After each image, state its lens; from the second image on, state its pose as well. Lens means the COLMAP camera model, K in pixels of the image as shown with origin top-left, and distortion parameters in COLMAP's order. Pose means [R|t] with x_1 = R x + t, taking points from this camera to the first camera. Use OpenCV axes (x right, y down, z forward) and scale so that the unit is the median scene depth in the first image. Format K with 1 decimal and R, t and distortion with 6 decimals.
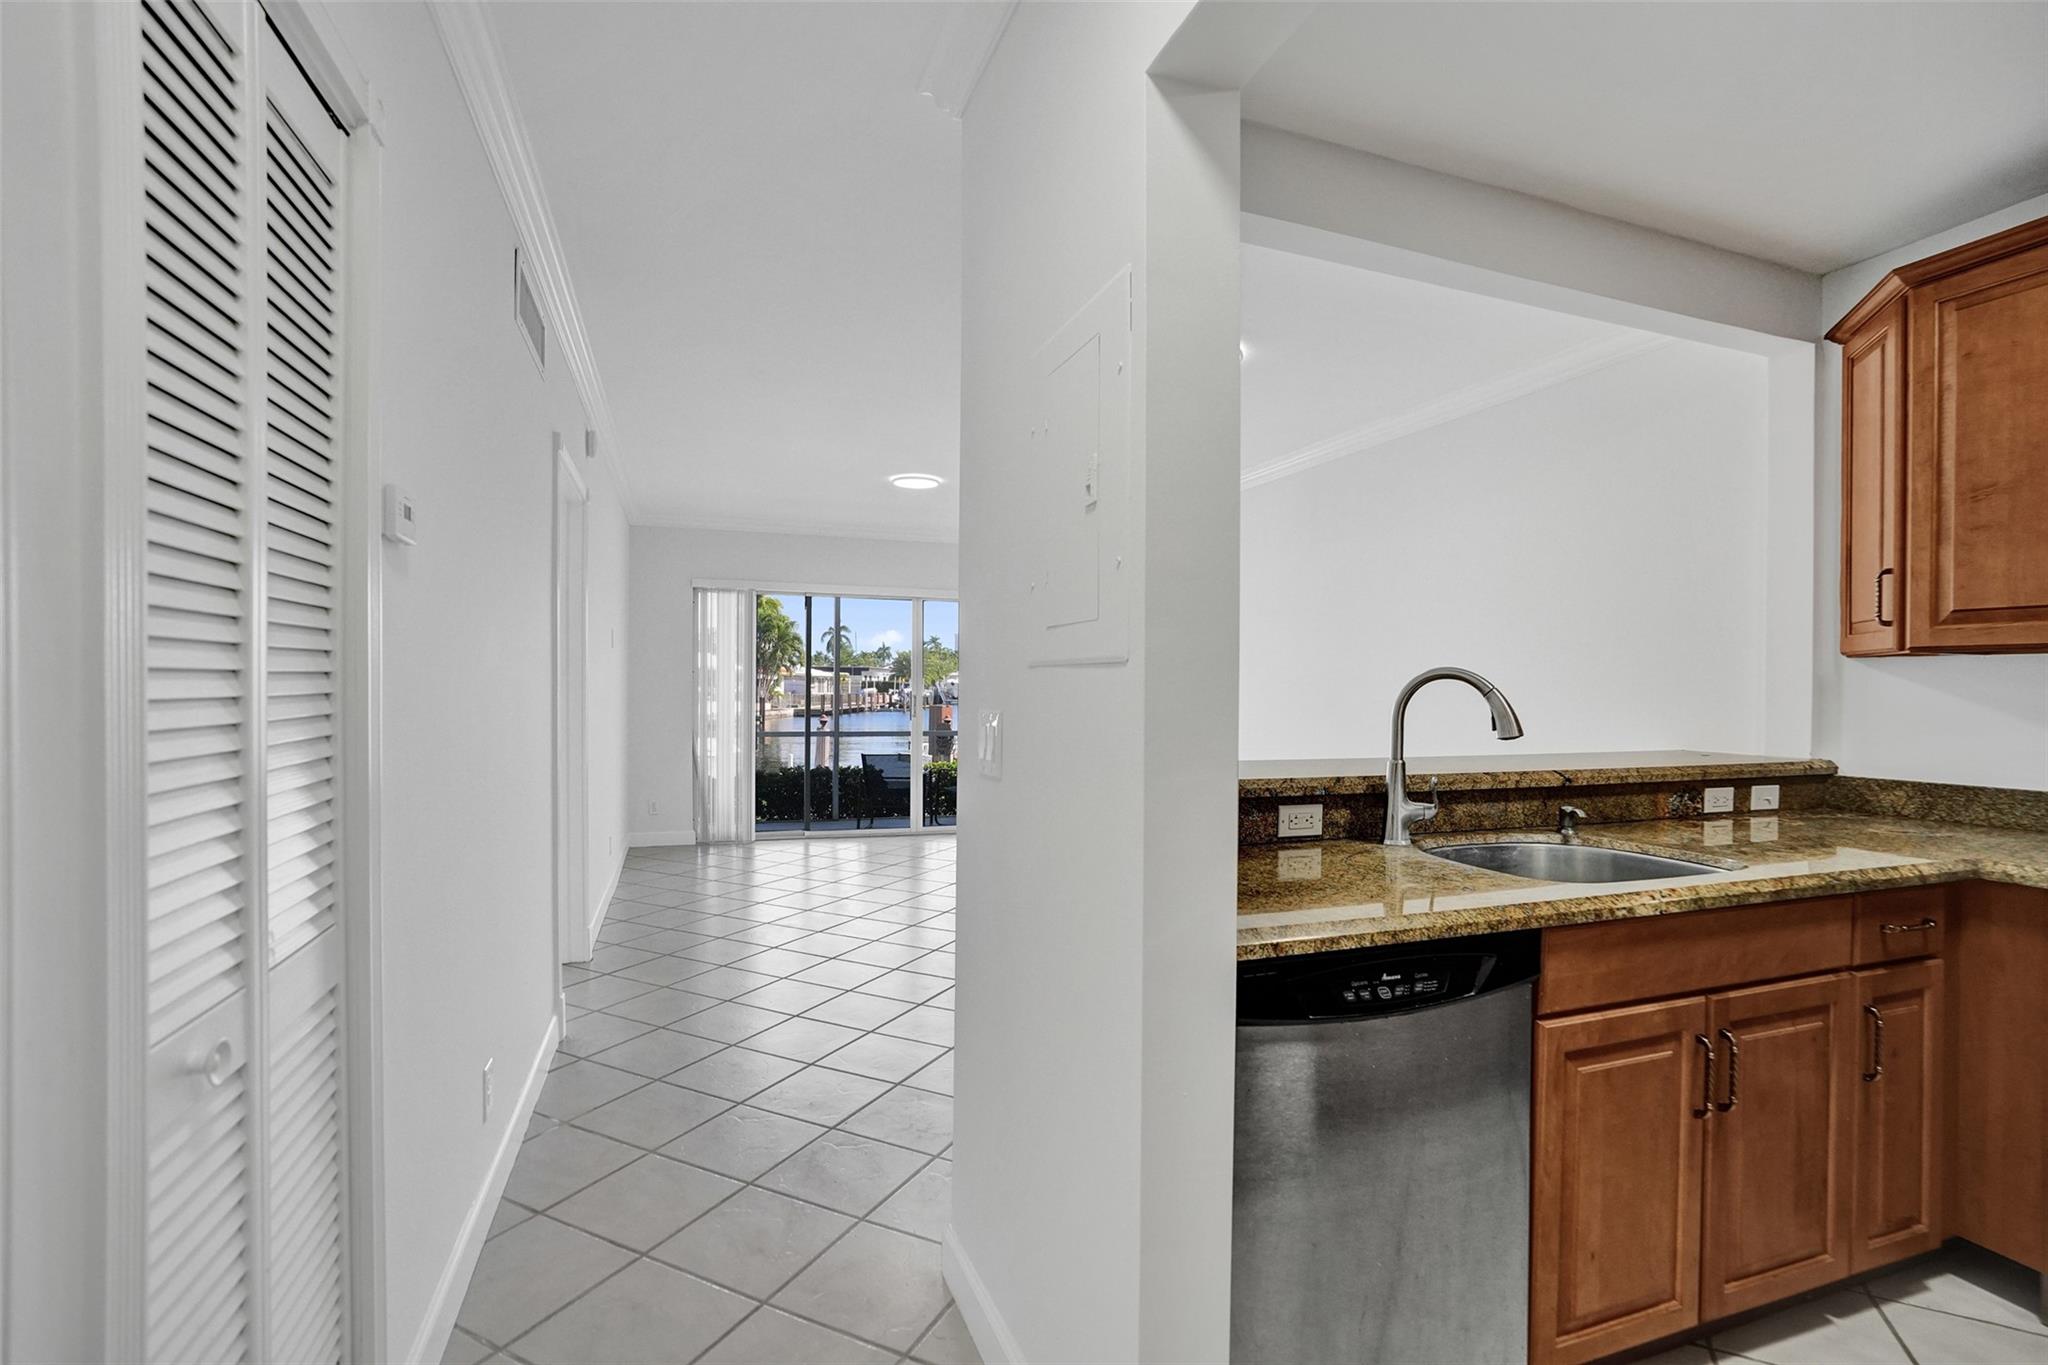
lens RADIAL K [[957.3, 0, 1028.5], [0, 957.3, 692.2], [0, 0, 1]] dist [-0.055683, 0.021151]
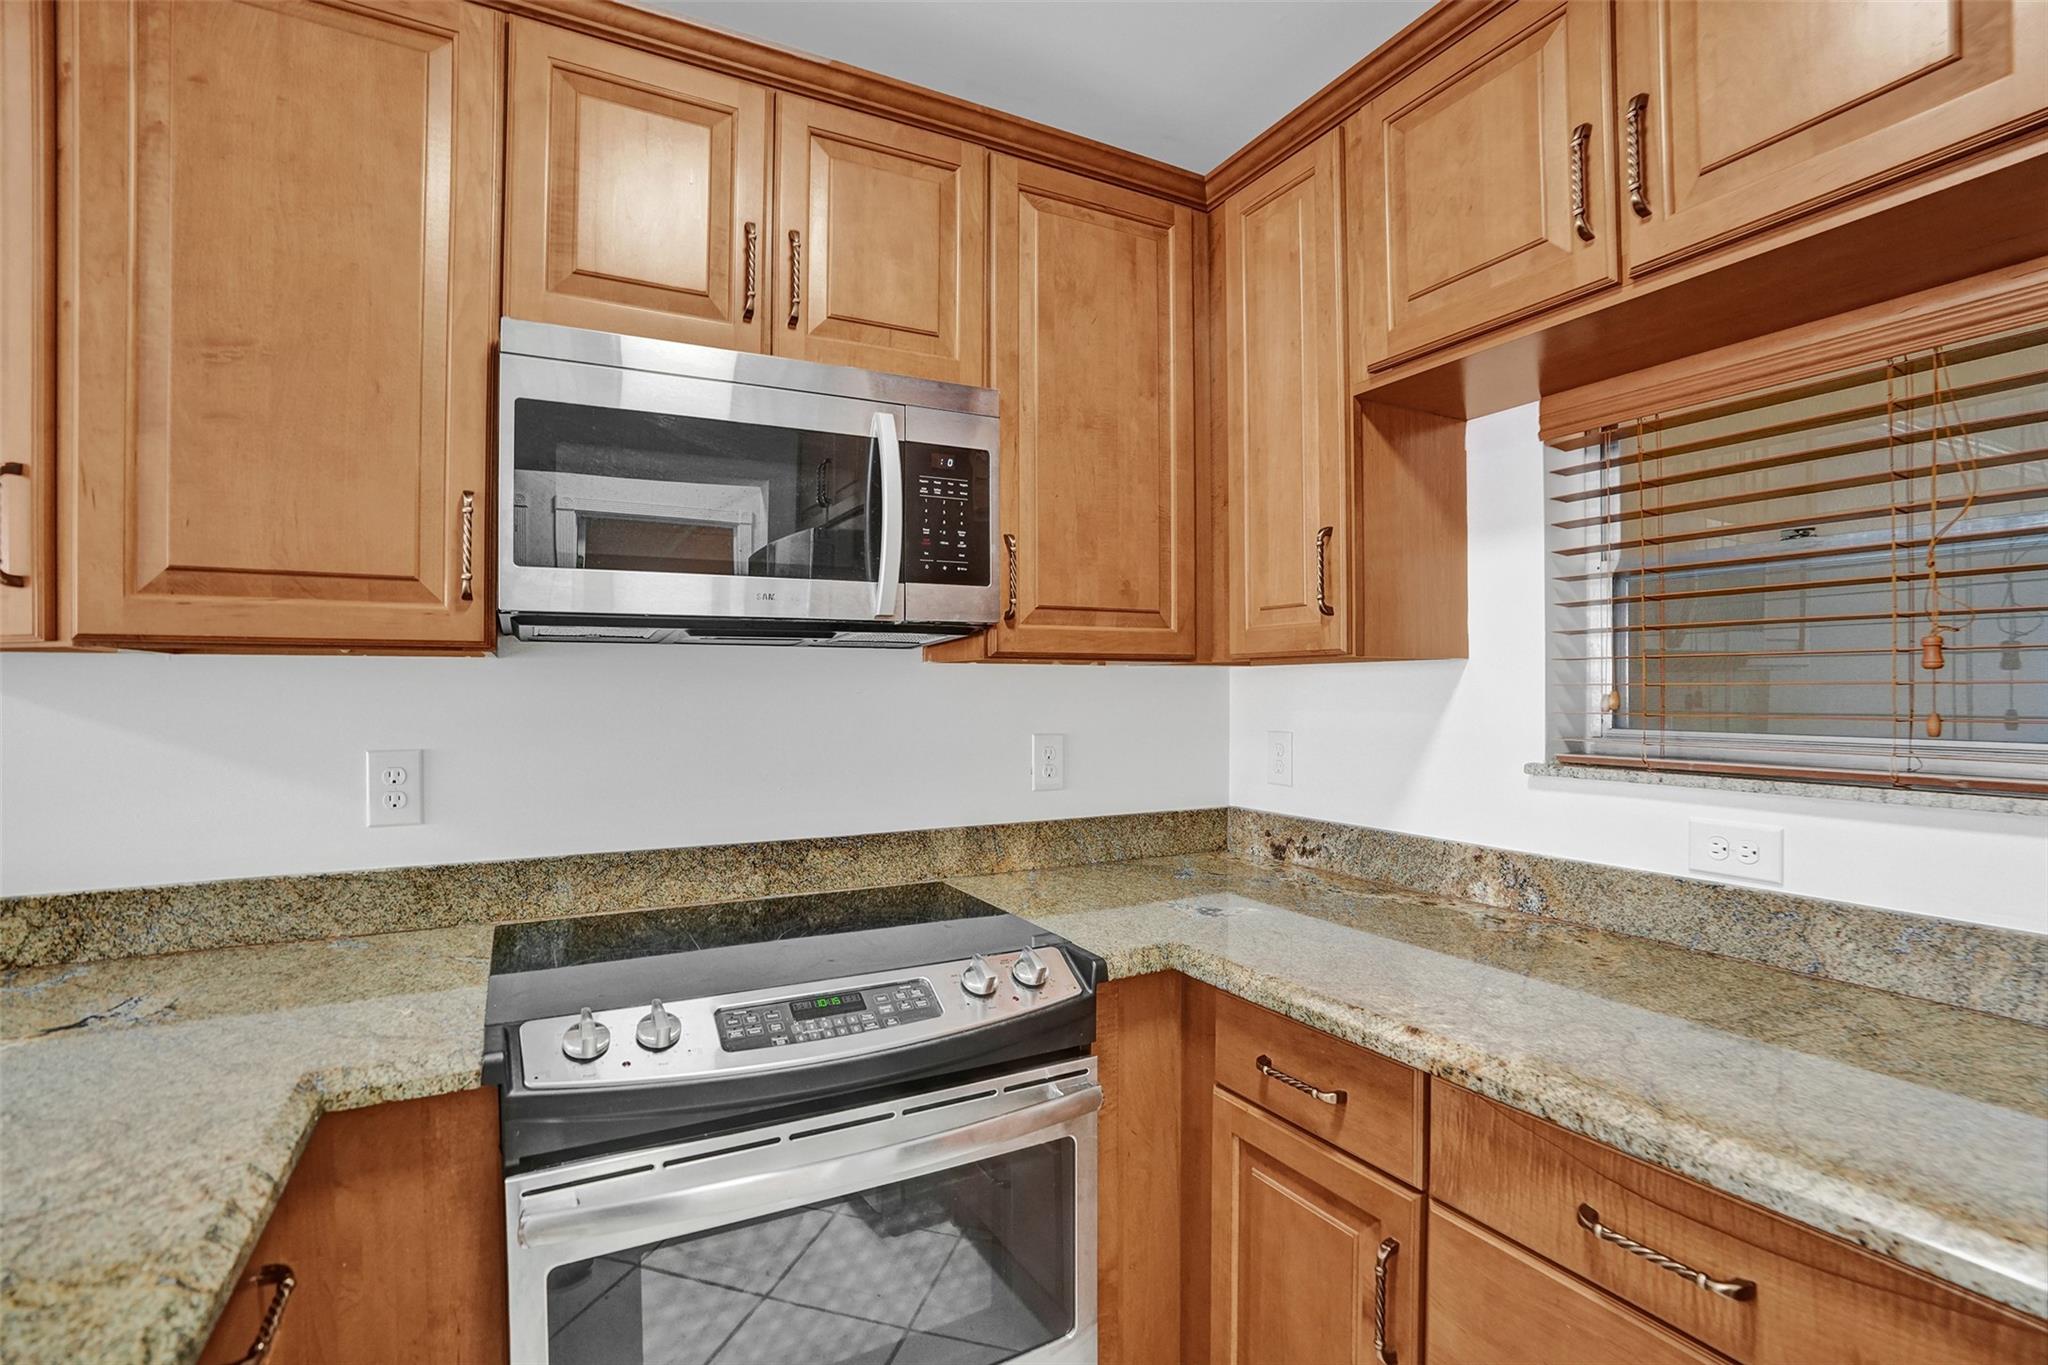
lens RADIAL K [[957.3, 0, 1025.4], [0, 957.3, 690.5], [0, 0, 1]] dist [-0.055683, 0.021151]
pose [[-0.140518, -0.009654, 0.990031, 0.426577], [0.008006, 0.999909, 0.010886, -0.021678], [-0.990046, 0.009456, -0.140427, 0.606107]]
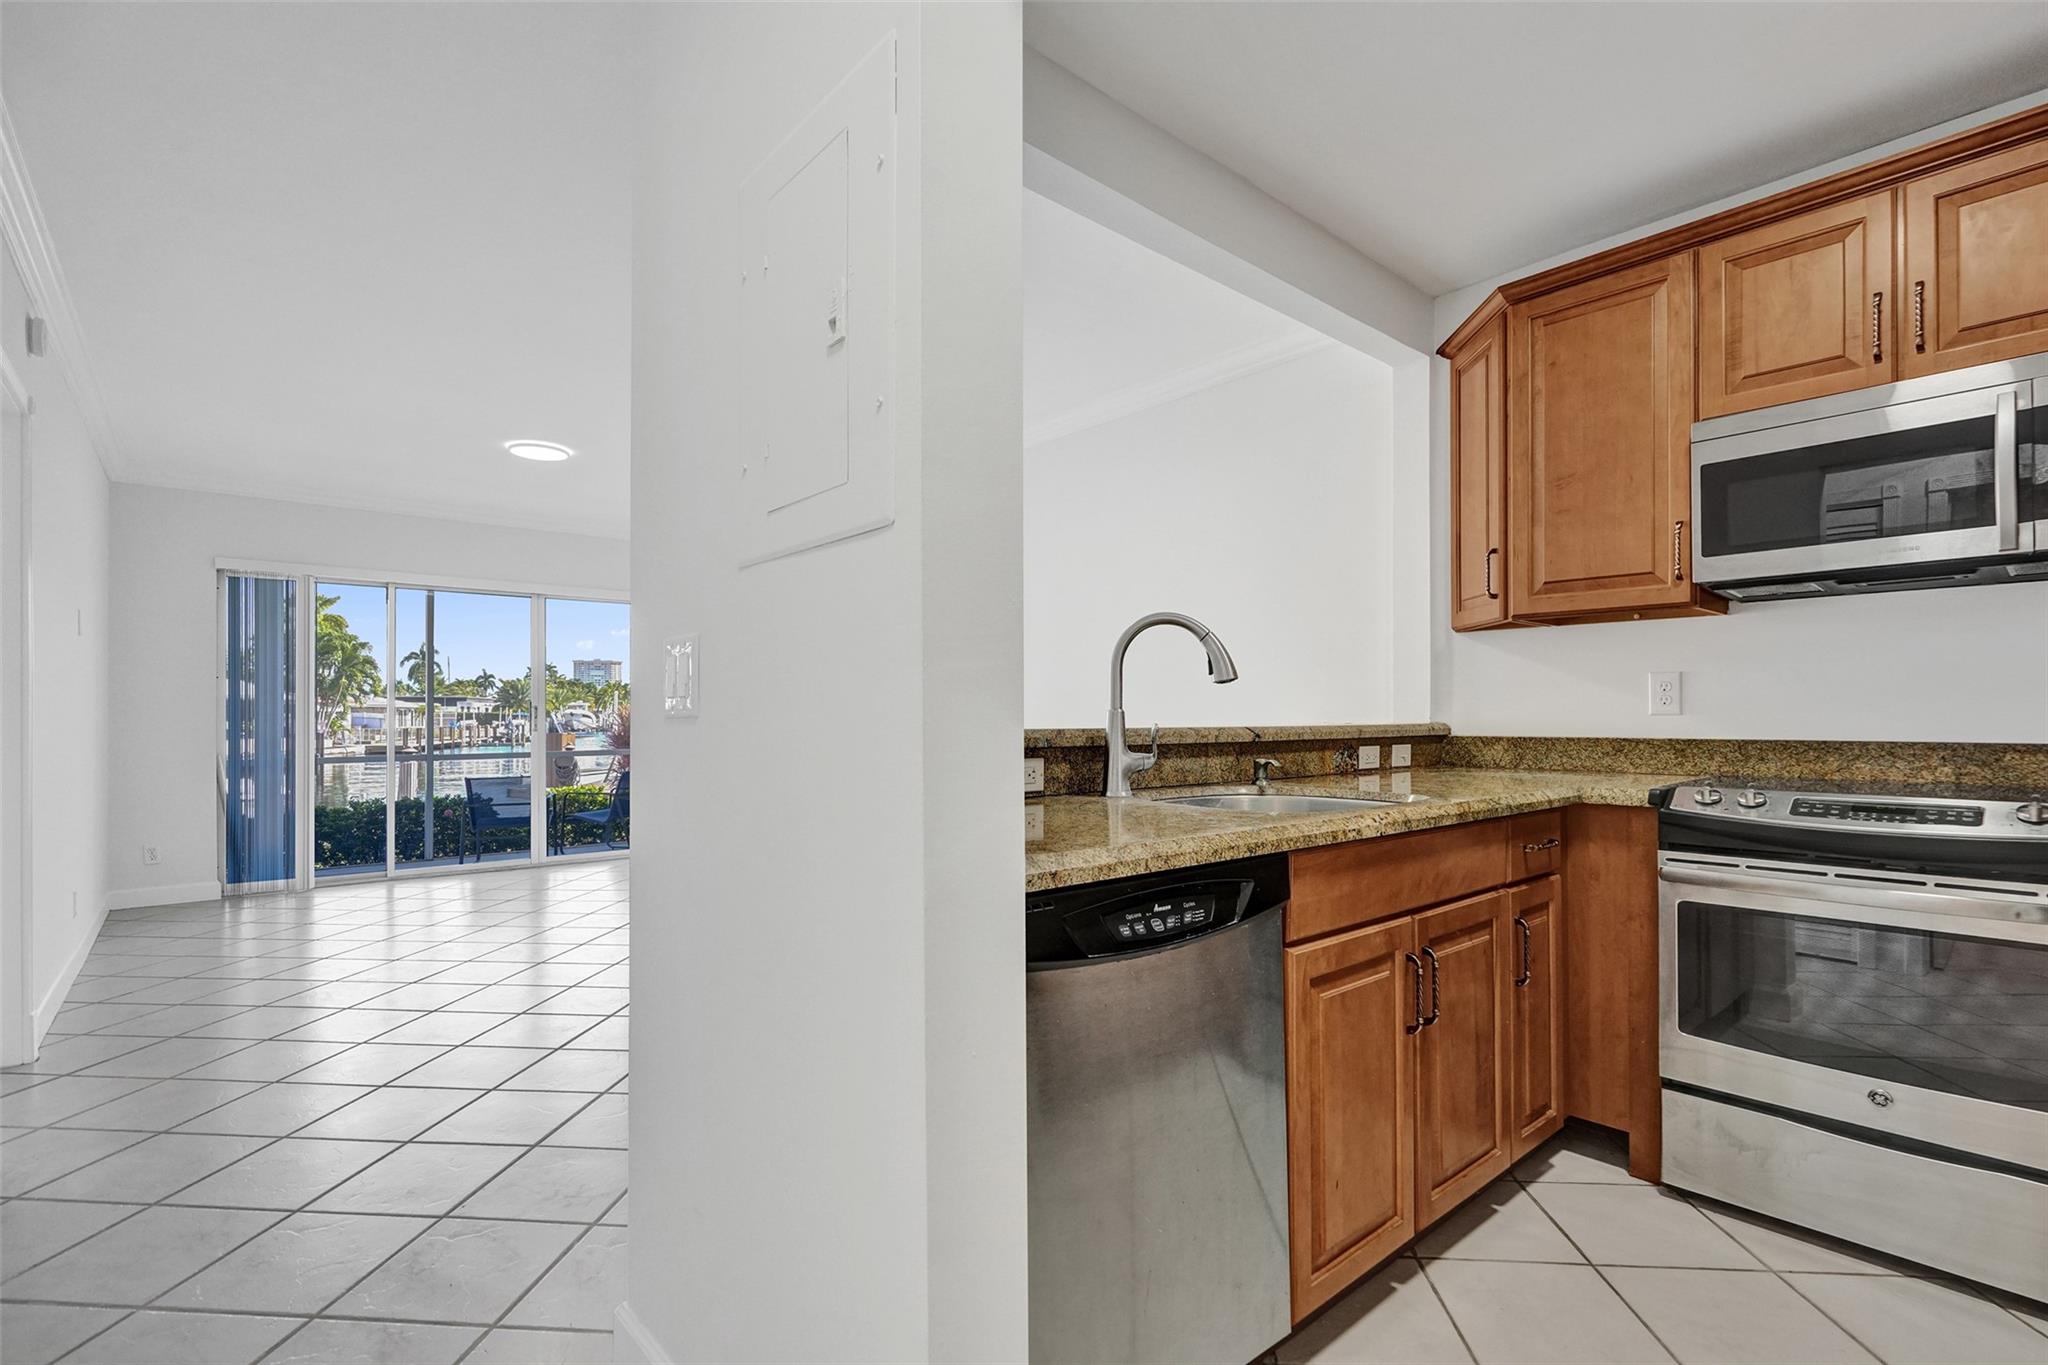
lens RADIAL K [[957.3, 0, 988.8], [0, 957.3, 718.3], [0, 0, 1]] dist [-0.055683, 0.021151]
pose [[0.942994, -0.009925, 0.332662, -0.051394], [0.011379, 0.999932, -0.002423, 0.077916], [-0.332615, 0.006070, 0.943043, 0.123262]]
